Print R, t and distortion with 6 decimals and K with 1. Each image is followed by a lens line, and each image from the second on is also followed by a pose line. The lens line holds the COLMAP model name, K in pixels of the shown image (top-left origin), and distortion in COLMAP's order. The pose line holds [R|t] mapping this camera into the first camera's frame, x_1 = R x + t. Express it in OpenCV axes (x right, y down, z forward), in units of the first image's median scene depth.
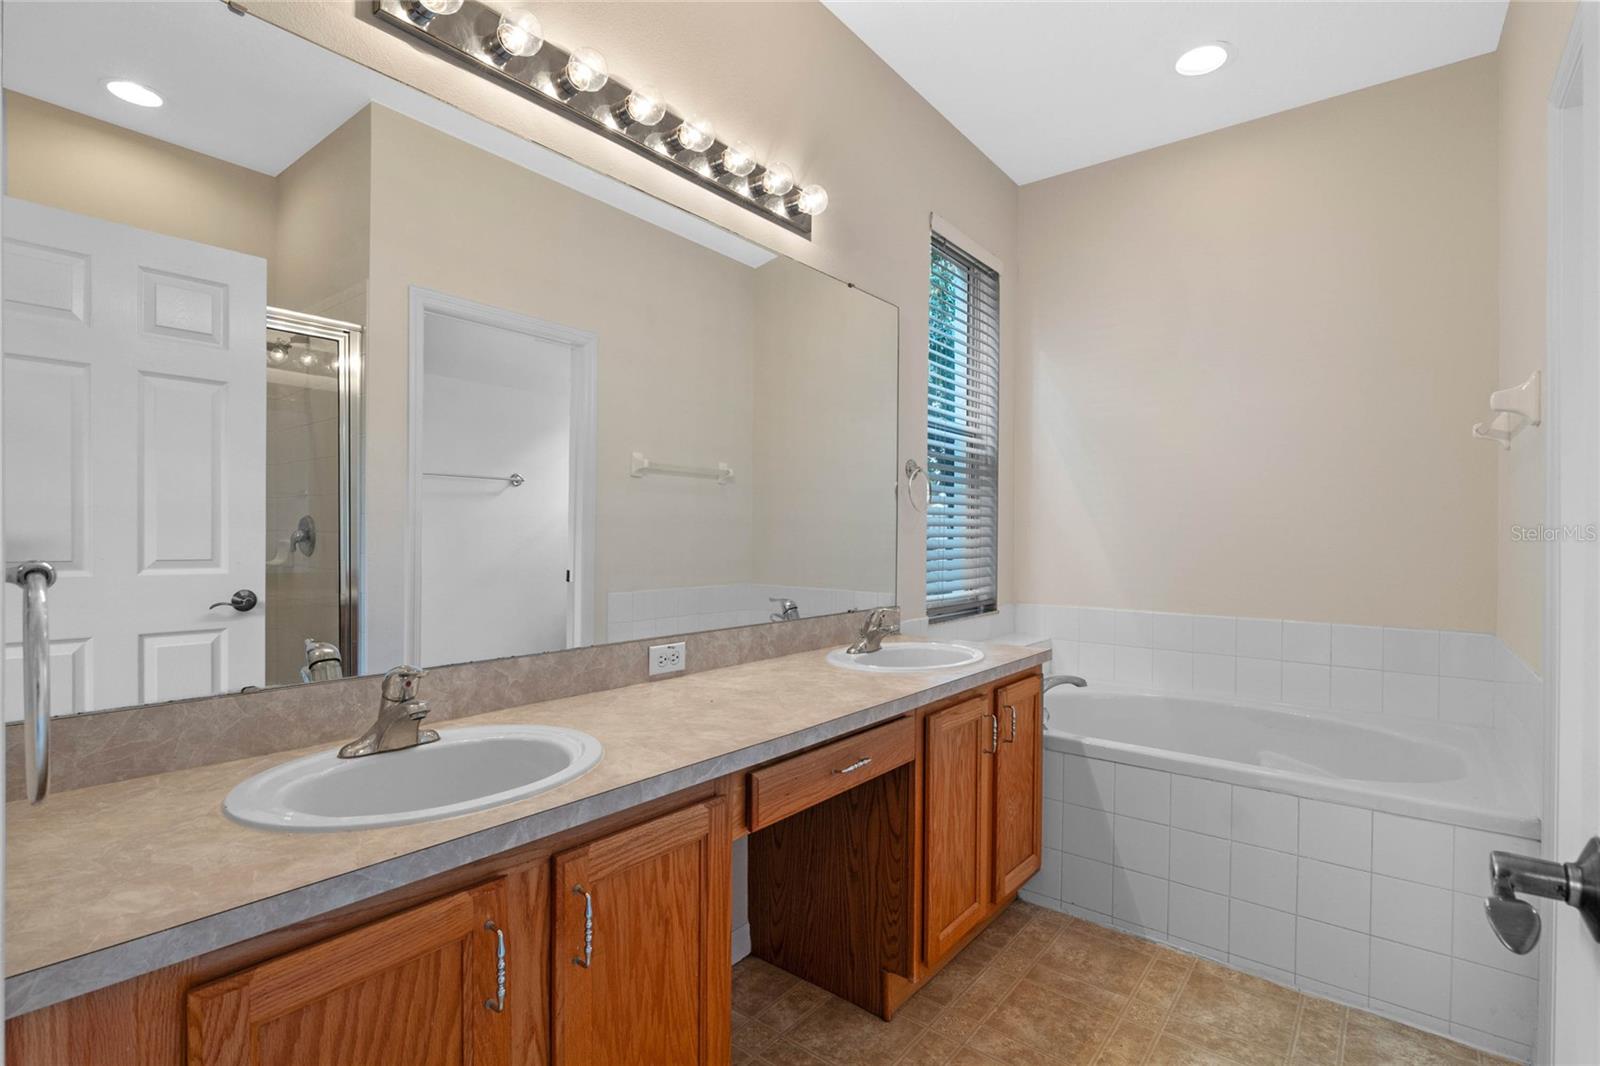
lens RADIAL K [[748.7, 0, 798.2], [0, 748.7, 534.6], [0, 0, 1]] dist [-0.014353, 0.002037]
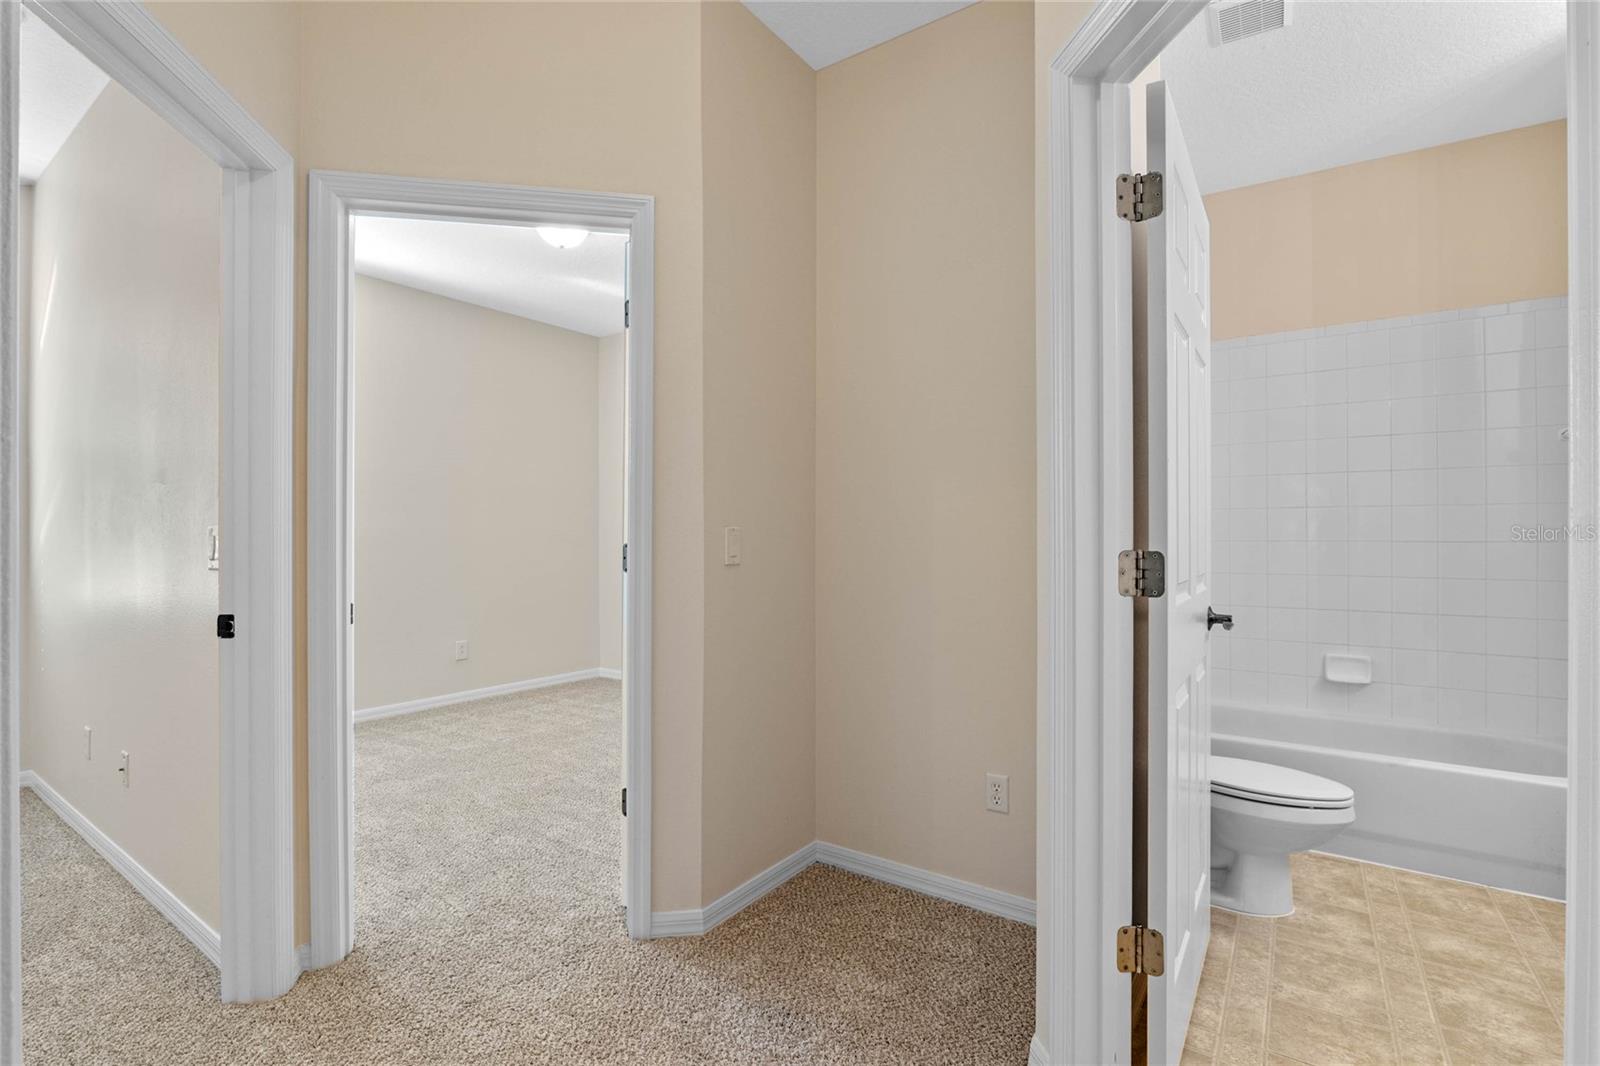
lens RADIAL K [[748.7, 0, 795.6], [0, 748.7, 531.6], [0, 0, 1]] dist [-0.014353, 0.002037]
pose [[-0.995980, -0.014154, -0.088456, 1.634950], [-0.014133, 0.999900, -0.000868, 0.012107], [0.088460, 0.000386, -0.996080, 2.208904]]
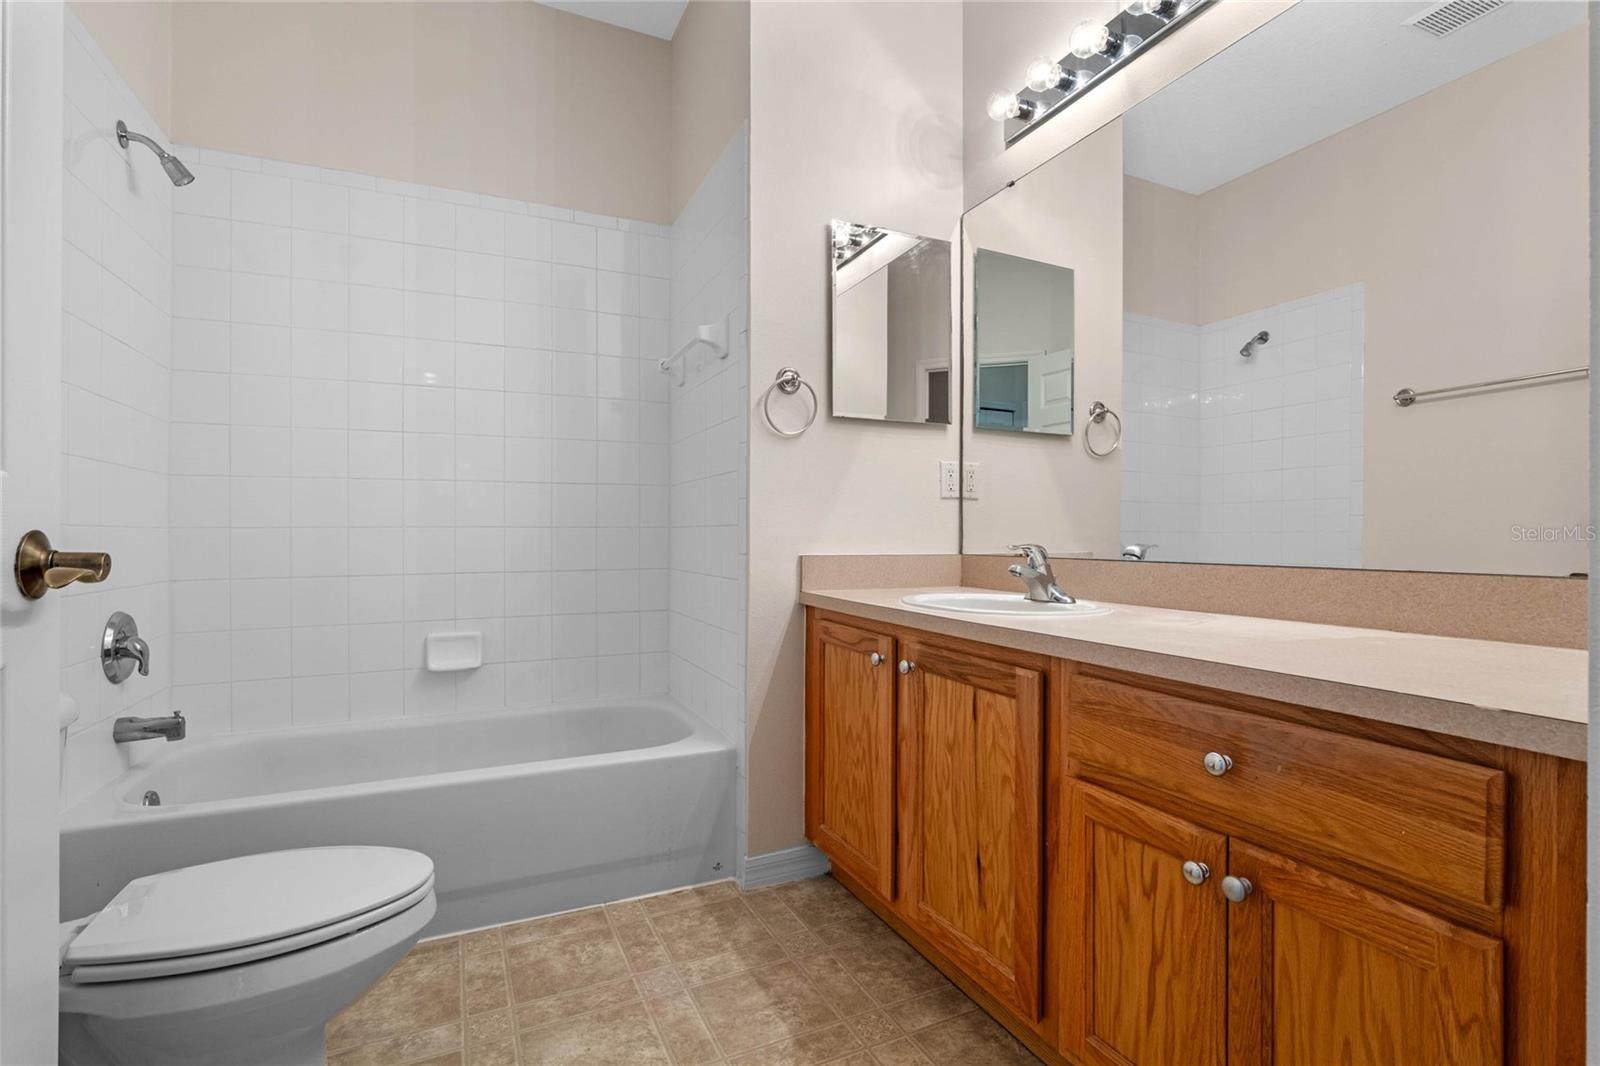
lens RADIAL K [[748.7, 0, 809.1], [0, 748.7, 531.1], [0, 0, 1]] dist [-0.014353, 0.002037]
pose [[-0.424913, -0.013122, -0.905139, 1.116286], [-0.004743, 0.999913, -0.012270, 0.114422], [0.905222, -0.000920, -0.424939, 1.715505]]
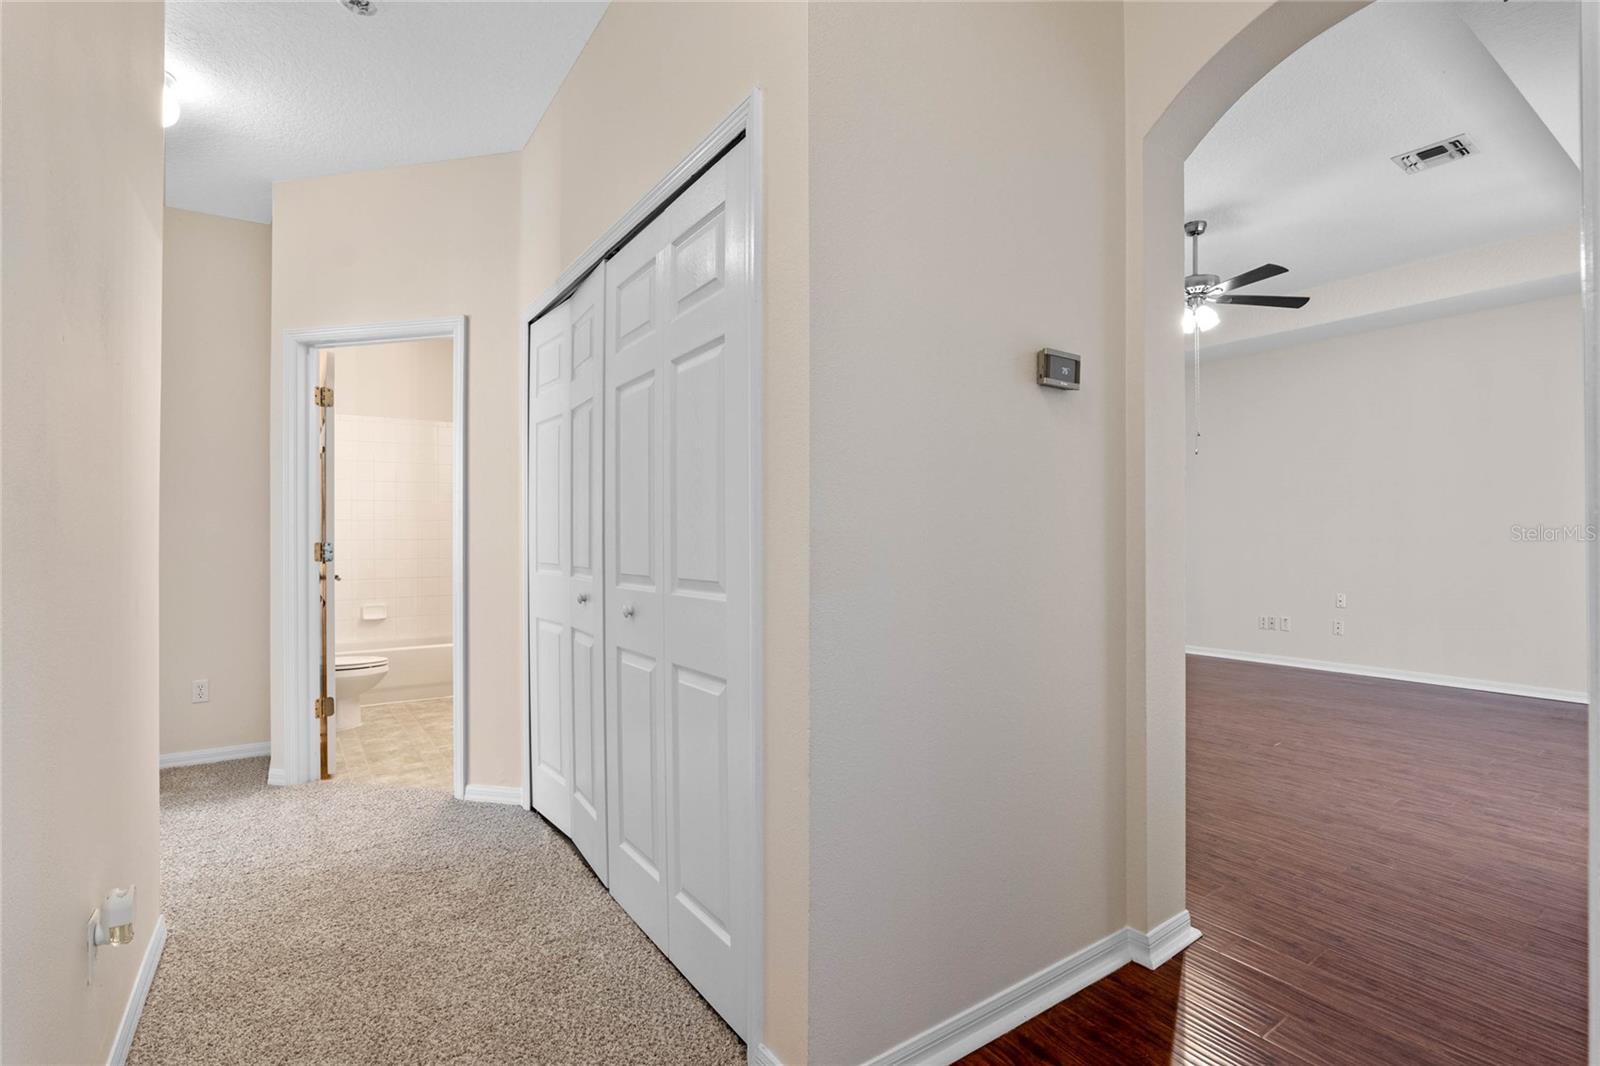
lens RADIAL K [[748.7, 0, 798.7], [0, 748.7, 532.8], [0, 0, 1]] dist [-0.014353, 0.002037]
pose [[-0.277730, -0.012535, -0.960577, 2.647614], [-0.003179, 0.999921, -0.012130, 0.020838], [0.960654, -0.000315, -0.277748, 3.112716]]
